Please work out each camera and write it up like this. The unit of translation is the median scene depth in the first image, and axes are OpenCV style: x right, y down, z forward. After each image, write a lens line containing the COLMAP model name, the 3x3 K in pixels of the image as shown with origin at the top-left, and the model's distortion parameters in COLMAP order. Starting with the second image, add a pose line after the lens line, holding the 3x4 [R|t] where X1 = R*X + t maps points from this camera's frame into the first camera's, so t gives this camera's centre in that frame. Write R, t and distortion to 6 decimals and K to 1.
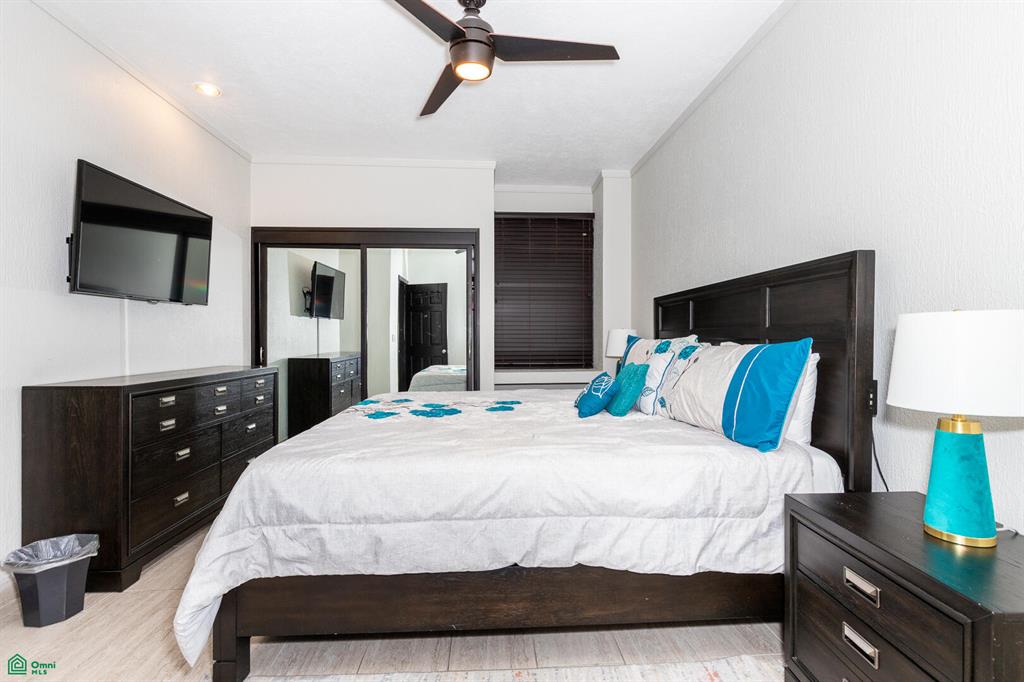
lens RADIAL K [[482.8, 0, 516.2], [0, 482.8, 338.7], [0, 0, 1]] dist [0.001750, 0.000419]
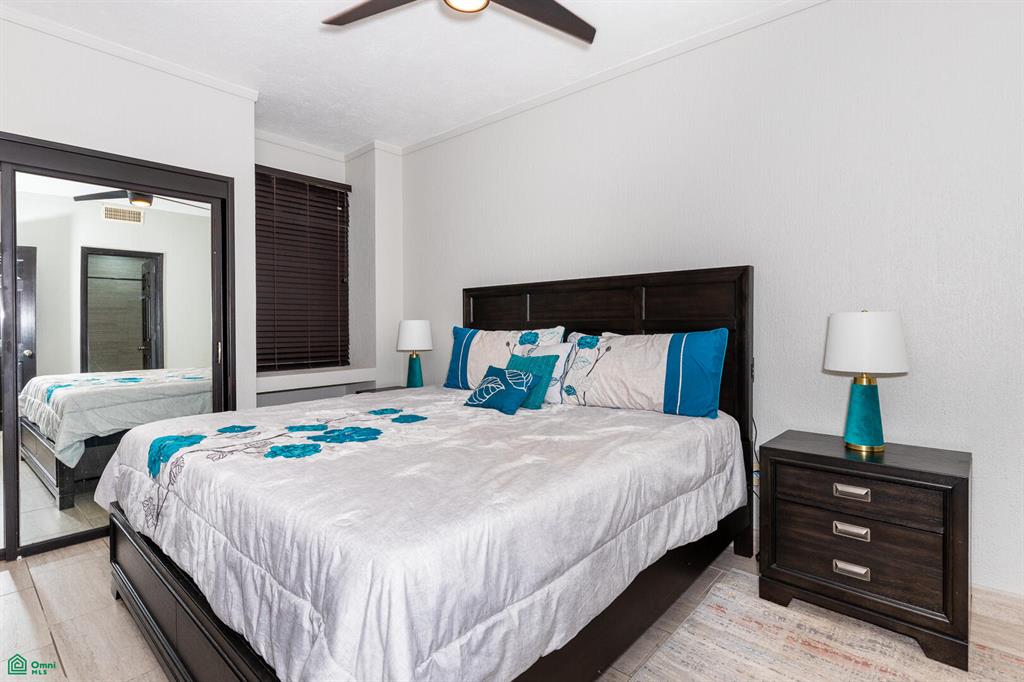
lens RADIAL K [[508.1, 0, 514.6], [0, 508.1, 328.5], [0, 0, 1]] dist [0.000530, 0.000248]
pose [[0.695813, -0.003481, 0.718214, -0.551431], [0.007823, 0.999966, -0.002733, -0.000552], [-0.718180, 0.007520, 0.695816, 0.309491]]
